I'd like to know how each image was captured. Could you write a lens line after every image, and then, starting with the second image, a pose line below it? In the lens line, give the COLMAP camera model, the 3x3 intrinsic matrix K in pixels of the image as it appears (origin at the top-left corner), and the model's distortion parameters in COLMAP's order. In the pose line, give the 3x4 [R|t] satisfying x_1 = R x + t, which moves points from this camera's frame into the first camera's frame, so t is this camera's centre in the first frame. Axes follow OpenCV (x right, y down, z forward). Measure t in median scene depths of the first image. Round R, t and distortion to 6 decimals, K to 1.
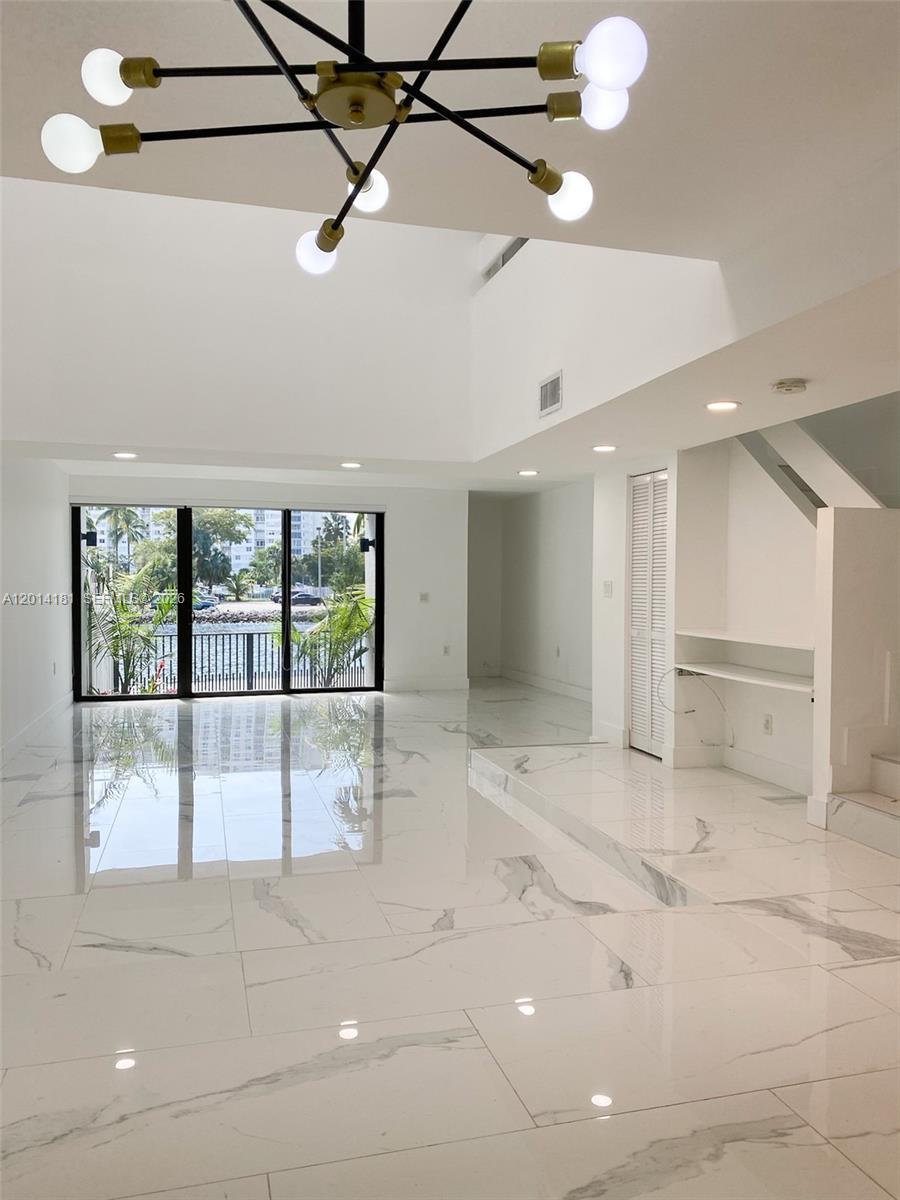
lens RADIAL K [[895.1, 0, 462.2], [0, 895.1, 601.4], [0, 0, 1]] dist [0.027971, -0.007589]
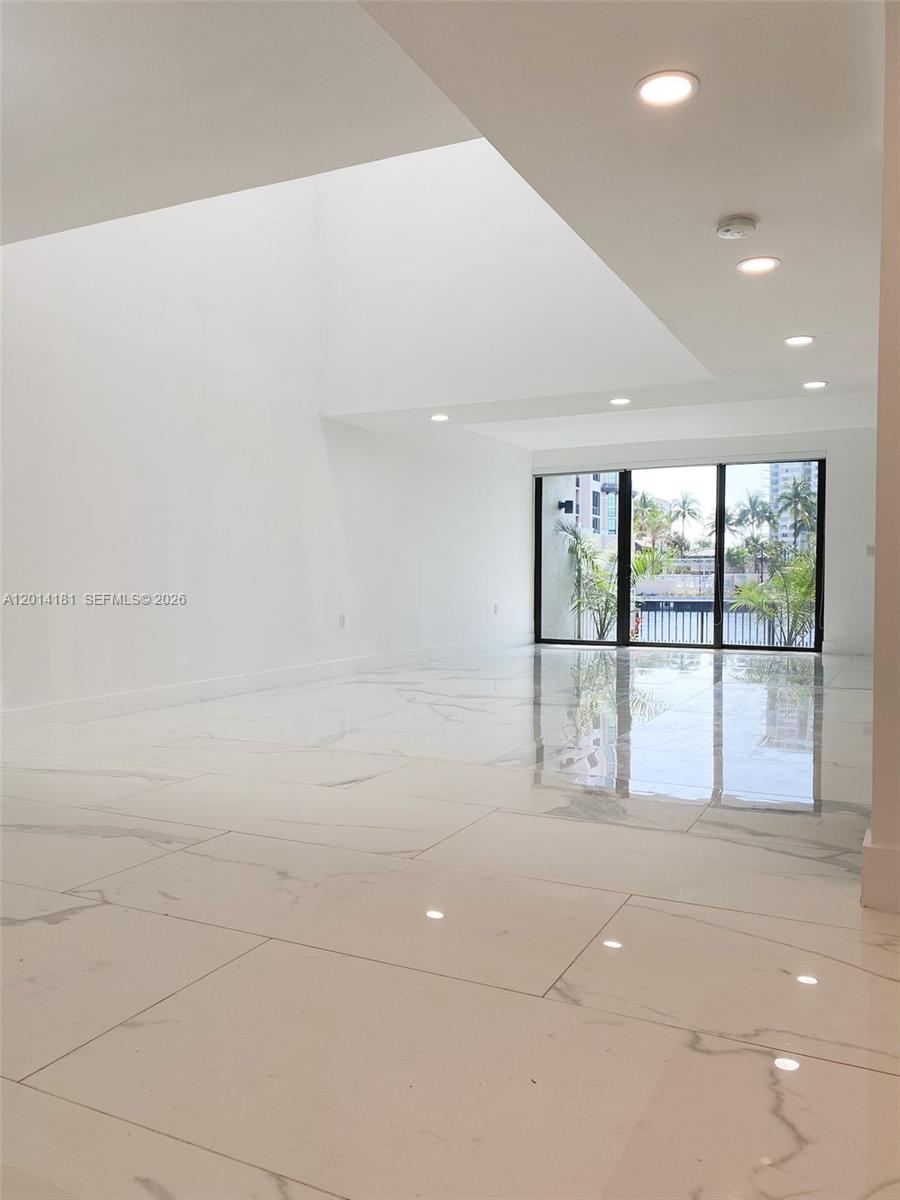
lens RADIAL K [[895.1, 0, 462.2], [0, 895.1, 601.4], [0, 0, 1]] dist [0.027971, -0.007589]
pose [[0.731424, 0.014701, -0.681764, 0.273262], [-0.011737, 0.999891, 0.008968, 0.043509], [0.681822, 0.001442, 0.731517, 0.066719]]
